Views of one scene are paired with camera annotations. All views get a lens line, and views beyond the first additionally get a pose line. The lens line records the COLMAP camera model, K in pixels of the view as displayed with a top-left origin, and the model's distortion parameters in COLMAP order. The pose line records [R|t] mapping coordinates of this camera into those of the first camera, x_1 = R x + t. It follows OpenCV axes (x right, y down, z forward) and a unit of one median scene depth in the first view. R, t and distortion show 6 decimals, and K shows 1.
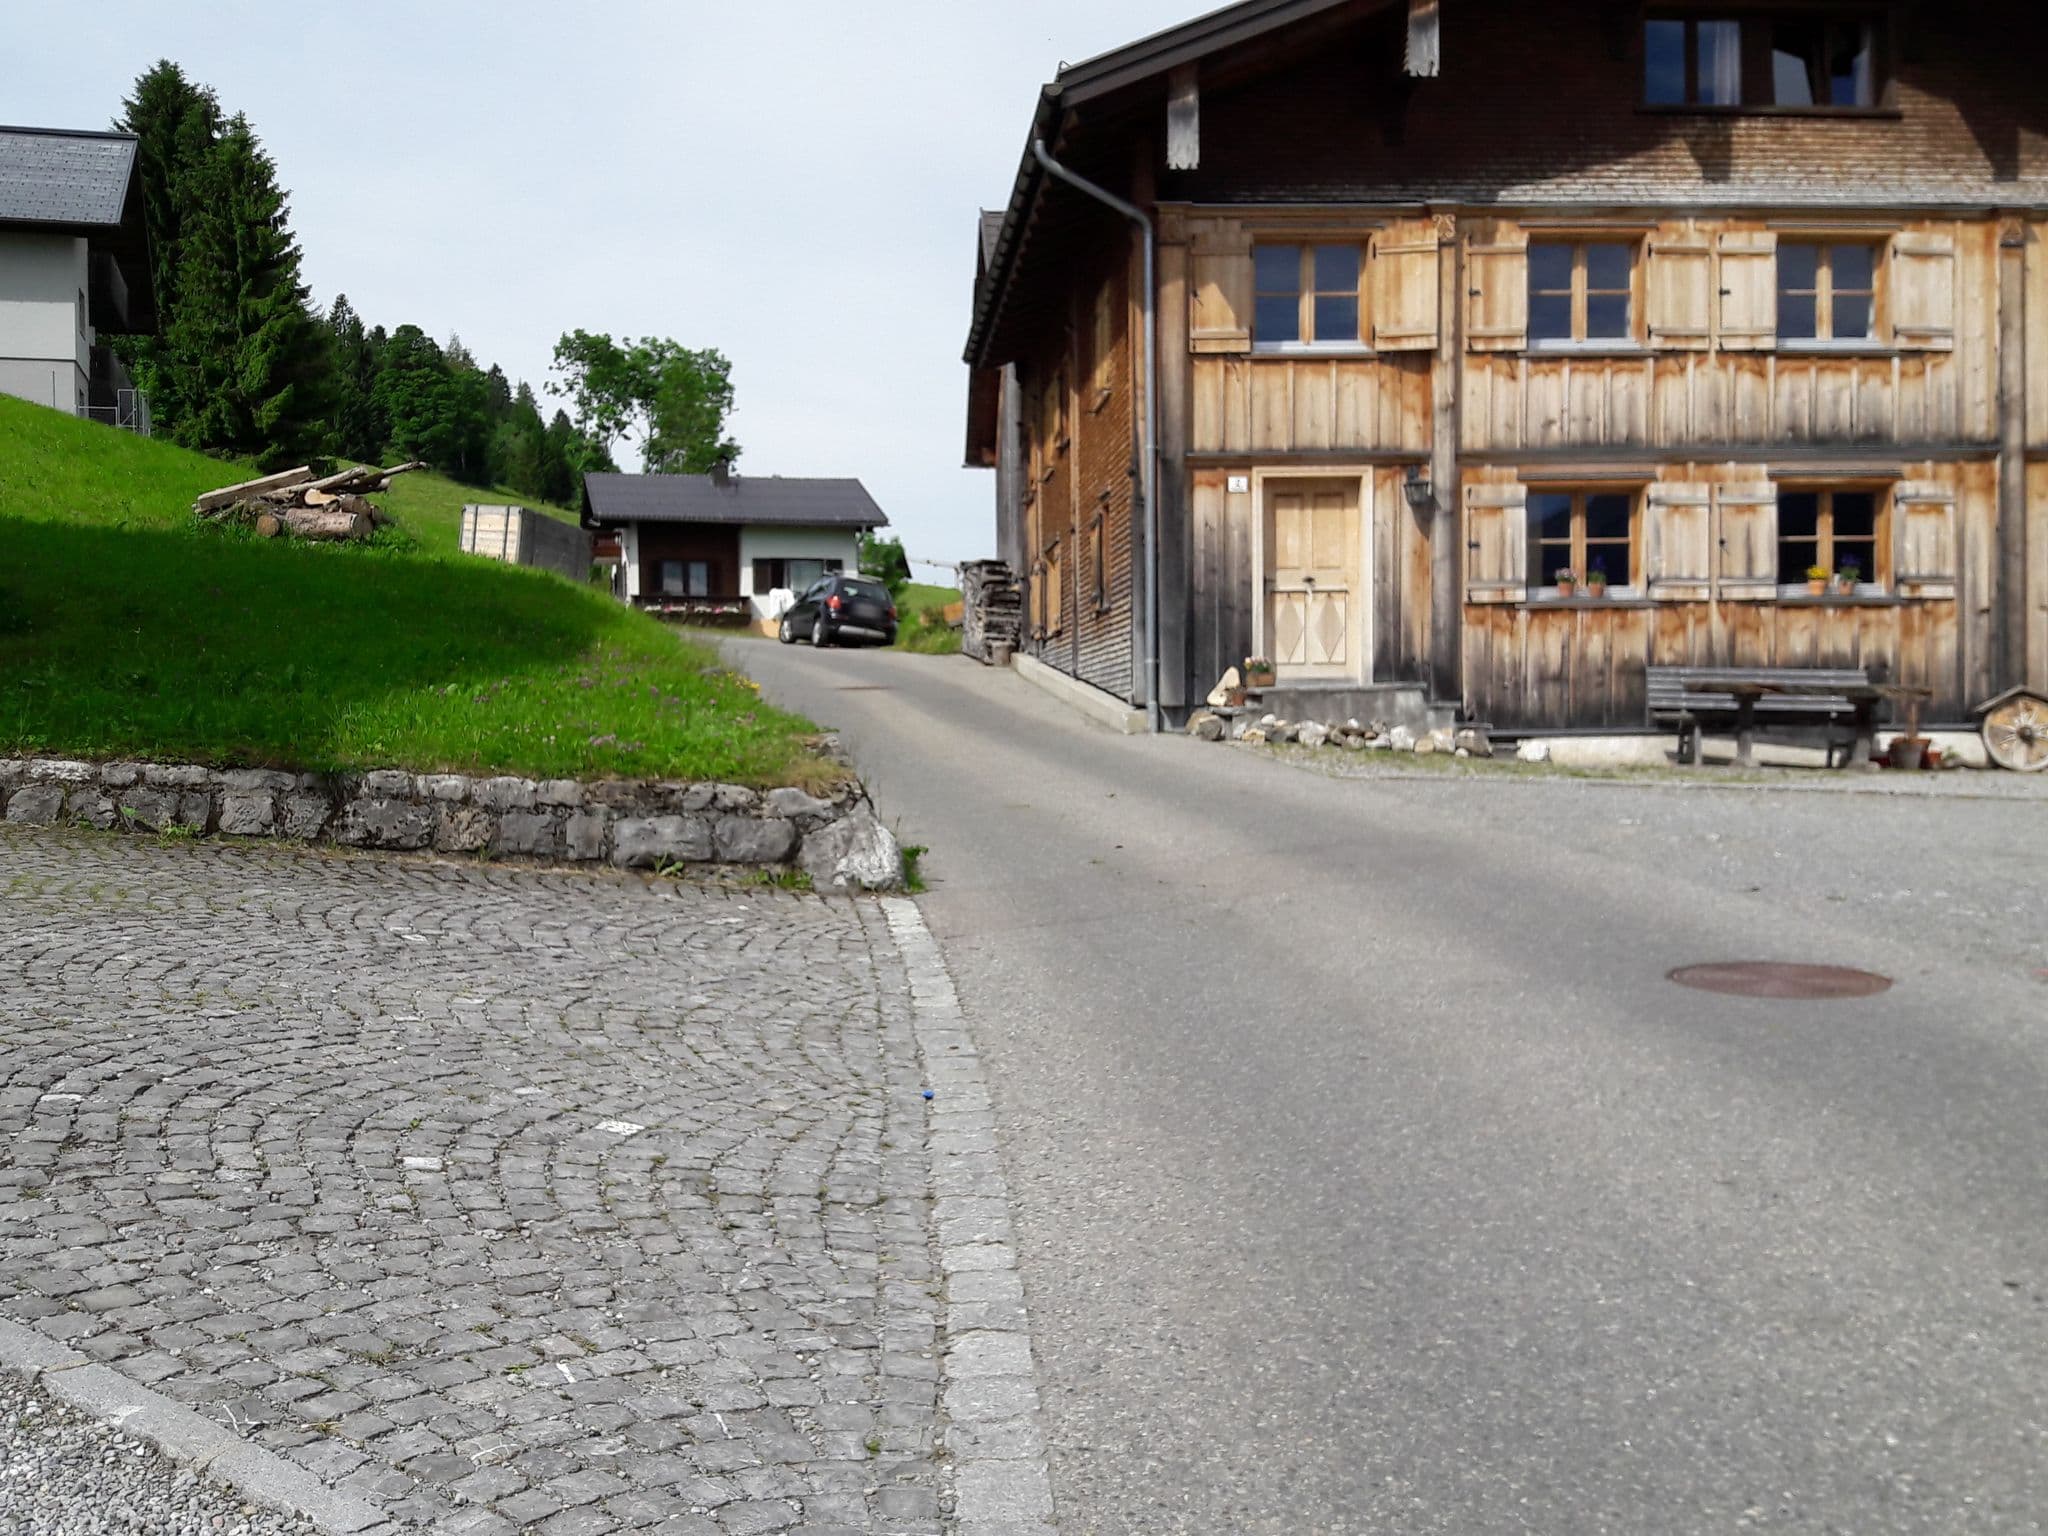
lens RADIAL K [[1821.0, 0, 1015.3], [0, 1821.0, 775.3], [0, 0, 1]] dist [0.020731, -0.090022]
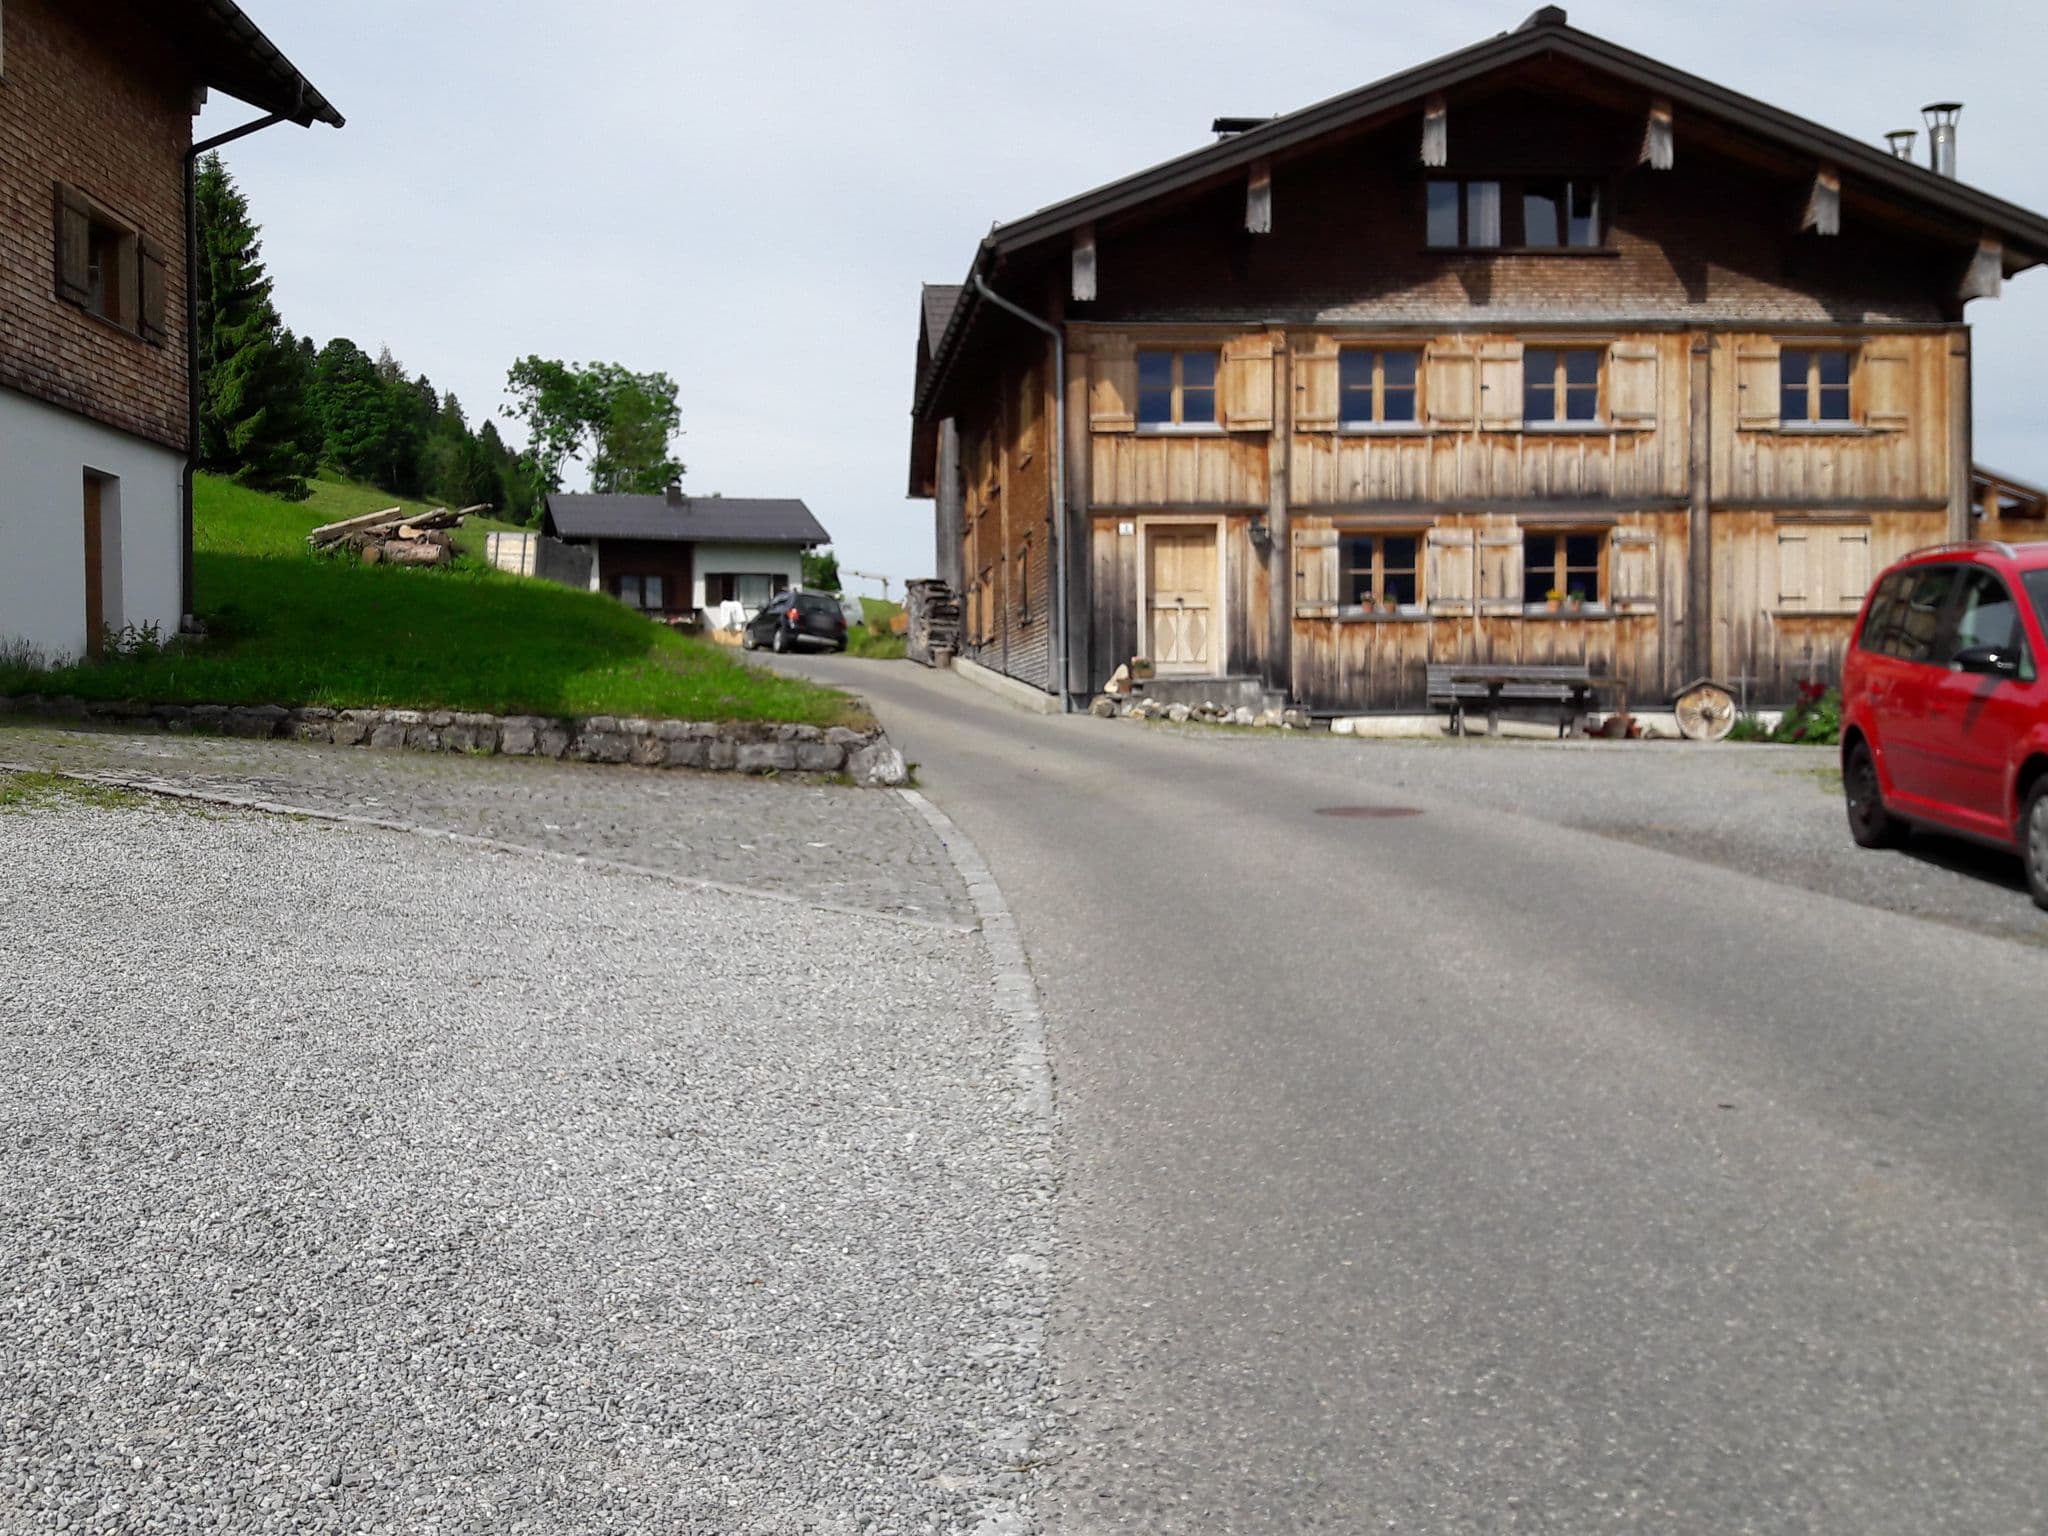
lens RADIAL K [[1821.0, 0, 1032.4], [0, 1821.0, 780.5], [0, 0, 1]] dist [0.020731, -0.090022]
pose [[0.998765, -0.002885, 0.049601, -0.014428], [0.003045, 0.999990, -0.003159, 0.030043], [-0.049591, 0.003307, 0.998764, -0.335580]]
